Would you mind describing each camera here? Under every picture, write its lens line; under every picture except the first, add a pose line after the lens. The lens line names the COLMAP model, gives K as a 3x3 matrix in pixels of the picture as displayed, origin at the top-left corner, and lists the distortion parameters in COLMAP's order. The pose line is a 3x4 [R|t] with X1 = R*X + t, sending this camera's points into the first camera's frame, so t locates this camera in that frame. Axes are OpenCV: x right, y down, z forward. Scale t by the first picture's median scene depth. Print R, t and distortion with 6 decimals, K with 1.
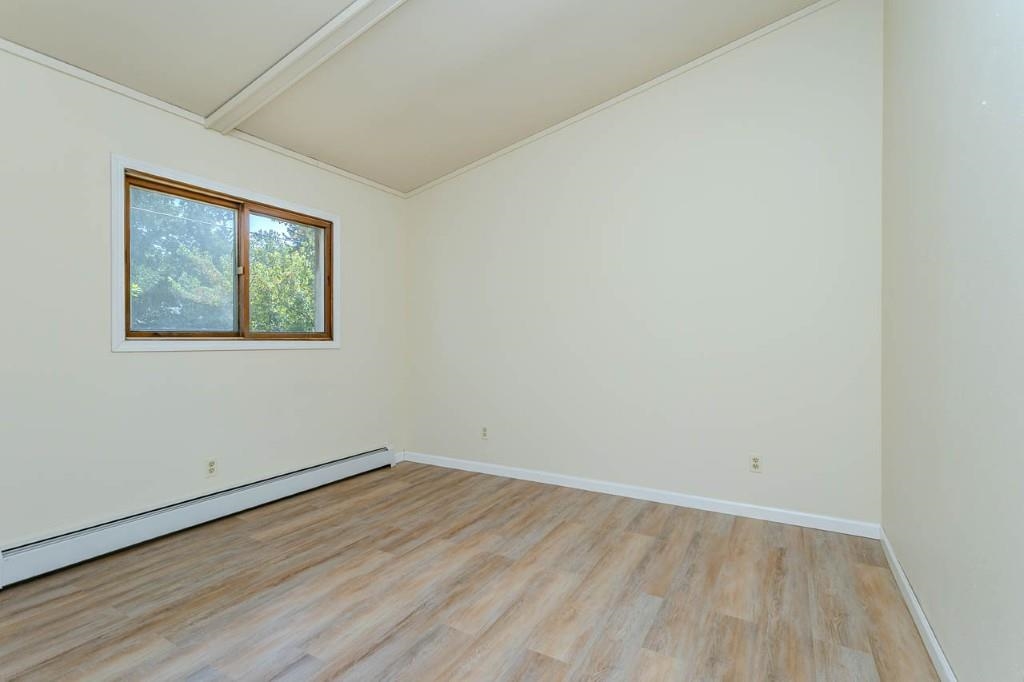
lens RADIAL K [[484.7, 0, 512.0], [0, 484.7, 341.0], [0, 0, 1]] dist [0.002685, 0.000833]
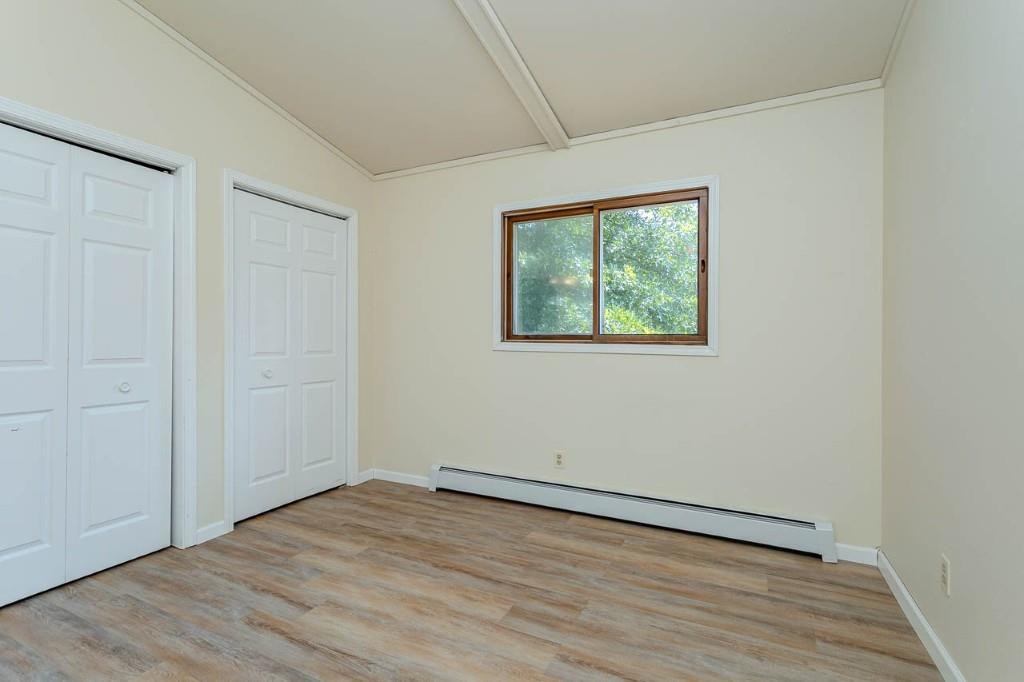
lens RADIAL K [[484.7, 0, 512.0], [0, 484.7, 341.0], [0, 0, 1]] dist [0.002685, 0.000833]
pose [[0.046677, 0.003102, -0.998905, 0.480360], [-0.012095, 0.999924, 0.002540, -0.007230], [0.998837, 0.011963, 0.046711, 0.878626]]
